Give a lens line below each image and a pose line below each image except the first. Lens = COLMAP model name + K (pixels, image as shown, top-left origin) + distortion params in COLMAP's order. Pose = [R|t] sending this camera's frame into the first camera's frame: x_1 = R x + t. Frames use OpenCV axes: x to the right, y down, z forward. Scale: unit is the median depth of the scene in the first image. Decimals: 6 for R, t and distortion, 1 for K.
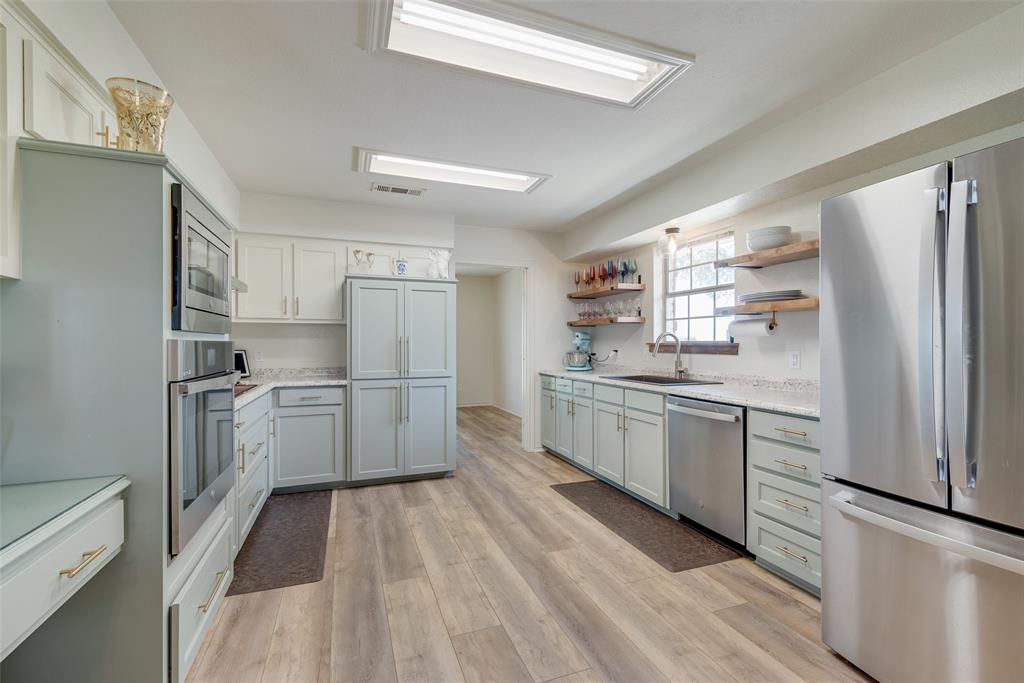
lens RADIAL K [[413.4, 0, 508.0], [0, 413.4, 348.4], [0, 0, 1]] dist [0.049327, -0.017243]
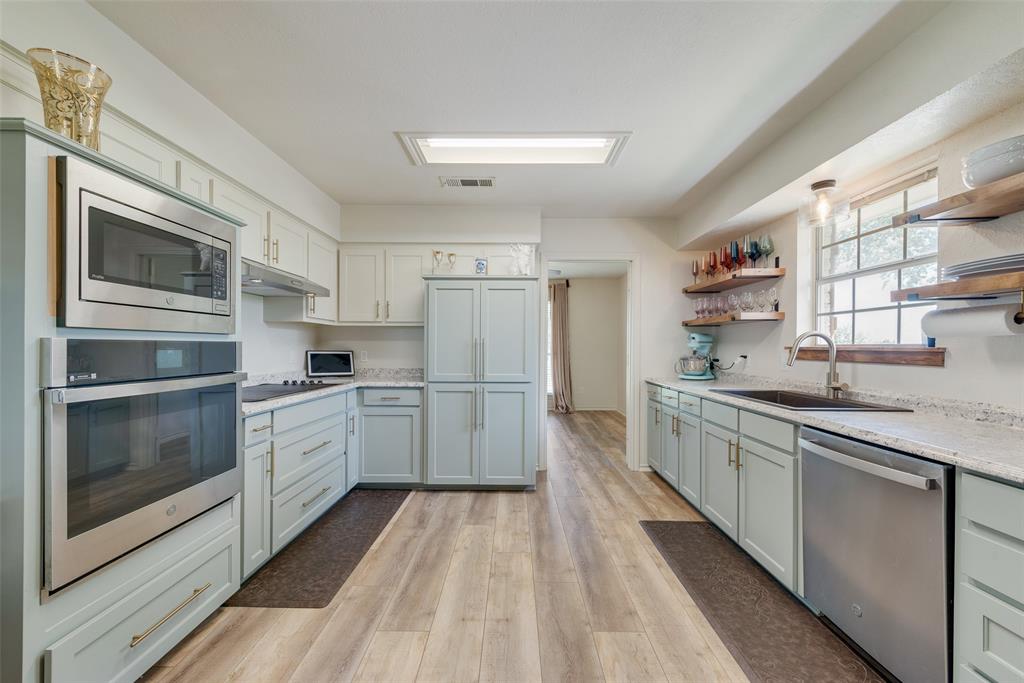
lens RADIAL K [[383.9, 0, 517.8], [0, 383.9, 350.1], [0, 0, 1]] dist [0.017506, -0.000465]
pose [[0.941193, 0.008992, -0.337749, 0.132533], [-0.009805, 0.999952, -0.000701, -0.002219], [0.337726, 0.003971, 0.941236, 0.212783]]
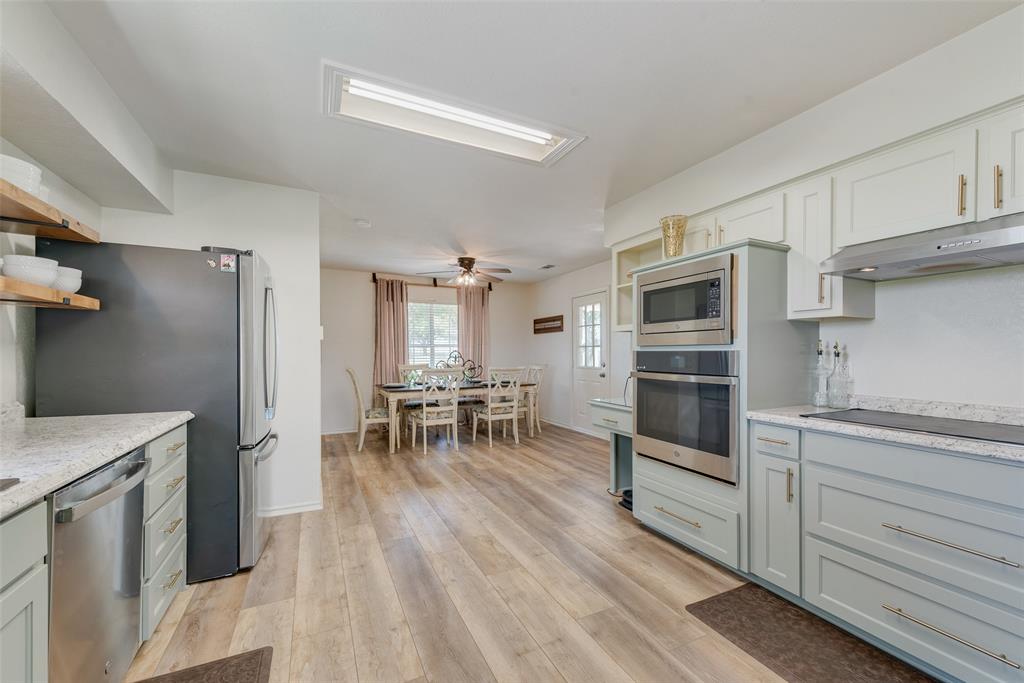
lens RADIAL K [[413.4, 0, 508.0], [0, 413.4, 348.4], [0, 0, 1]] dist [0.049327, -0.017243]
pose [[-0.995618, -0.001176, -0.093501, 0.018033], [-0.000939, 0.999996, -0.002576, -0.010357], [0.093504, -0.002477, -0.995616, 1.130218]]
